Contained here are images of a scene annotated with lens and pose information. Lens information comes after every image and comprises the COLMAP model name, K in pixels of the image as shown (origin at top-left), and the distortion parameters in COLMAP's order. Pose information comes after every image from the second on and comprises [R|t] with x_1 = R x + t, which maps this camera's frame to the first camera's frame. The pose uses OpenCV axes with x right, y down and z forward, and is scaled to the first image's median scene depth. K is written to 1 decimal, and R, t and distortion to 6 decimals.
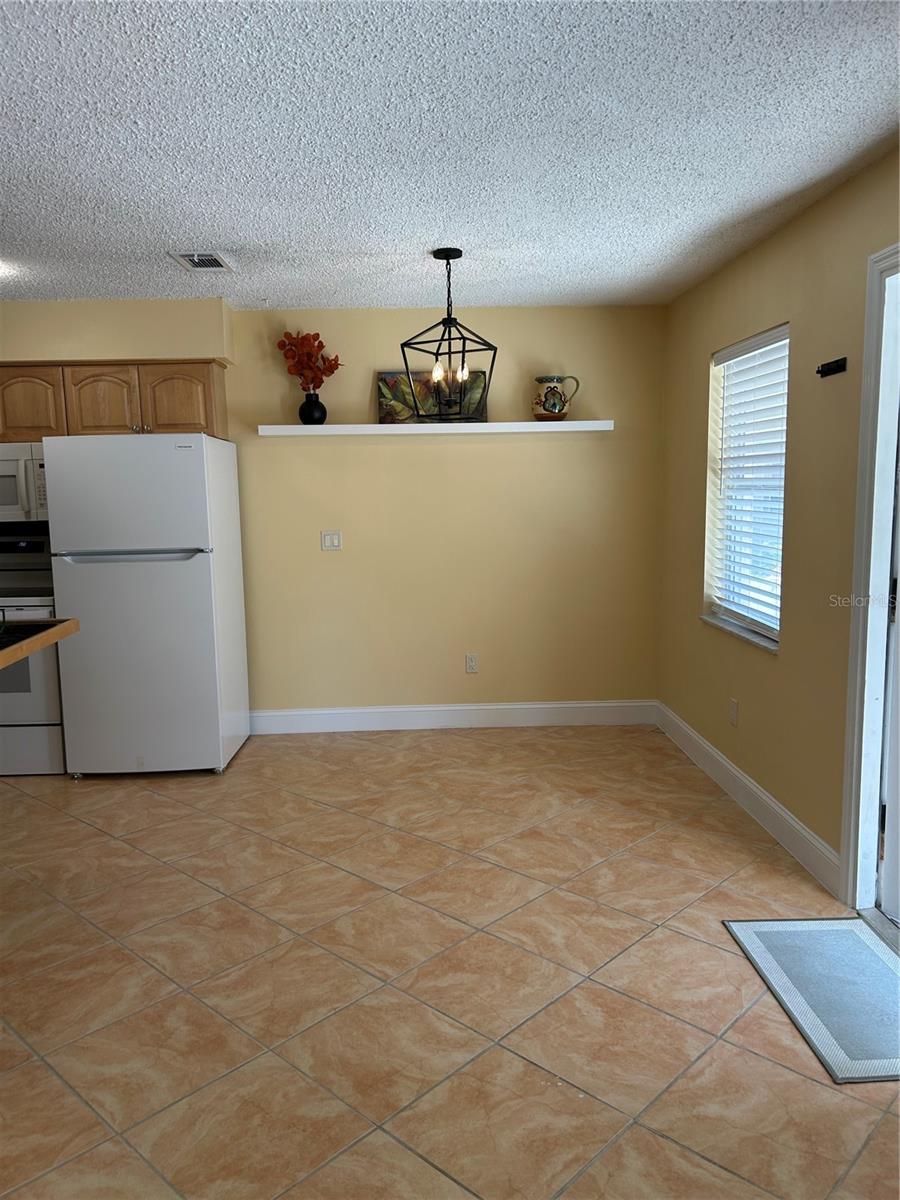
lens RADIAL K [[906.0, 0, 451.1], [0, 906.0, 598.3], [0, 0, 1]] dist [0.006663, -0.003829]
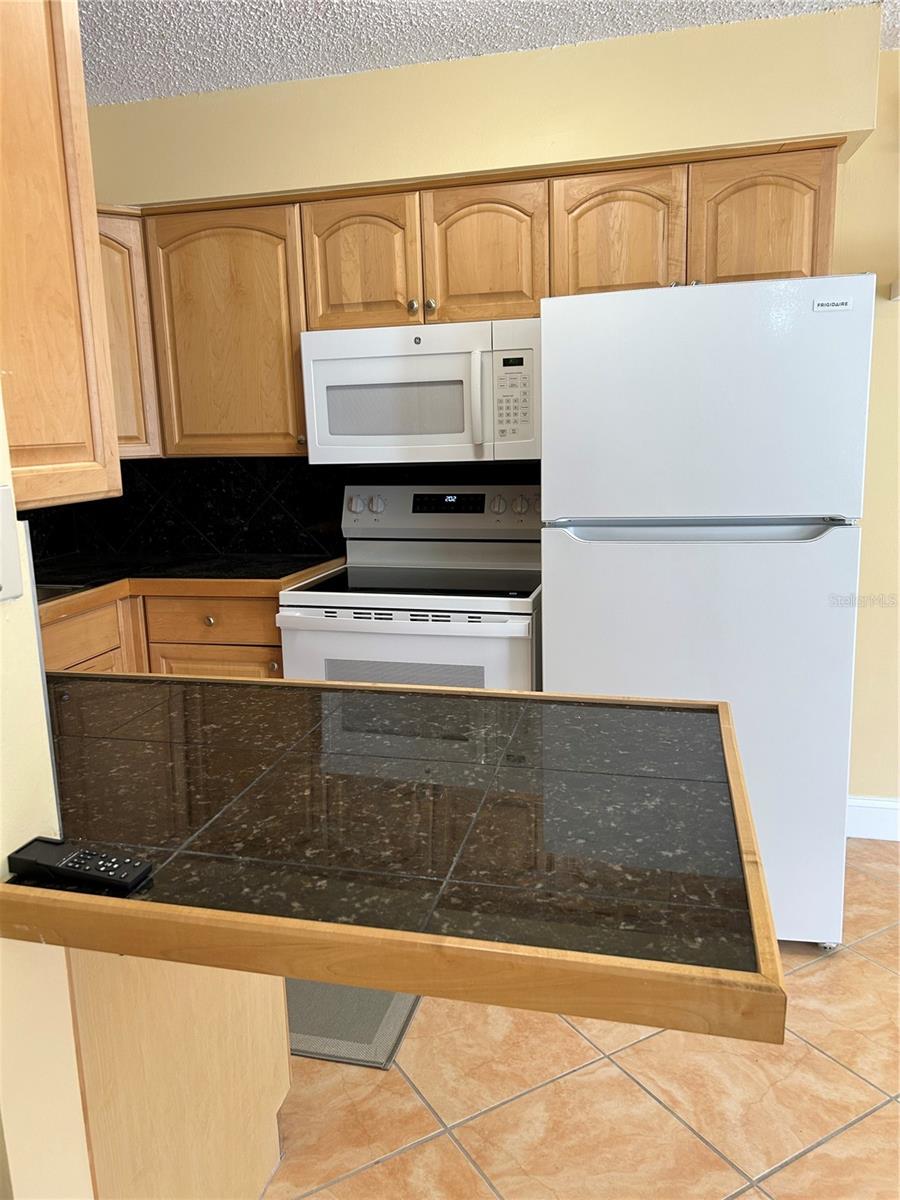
lens RADIAL K [[906.0, 0, 447.5], [0, 906.0, 600.9], [0, 0, 1]] dist [0.006663, -0.003829]
pose [[0.956696, 0.046105, -0.287415, -0.316215], [-0.025619, 0.996882, 0.074634, -0.038738], [0.289960, -0.064039, 0.954894, 0.437802]]
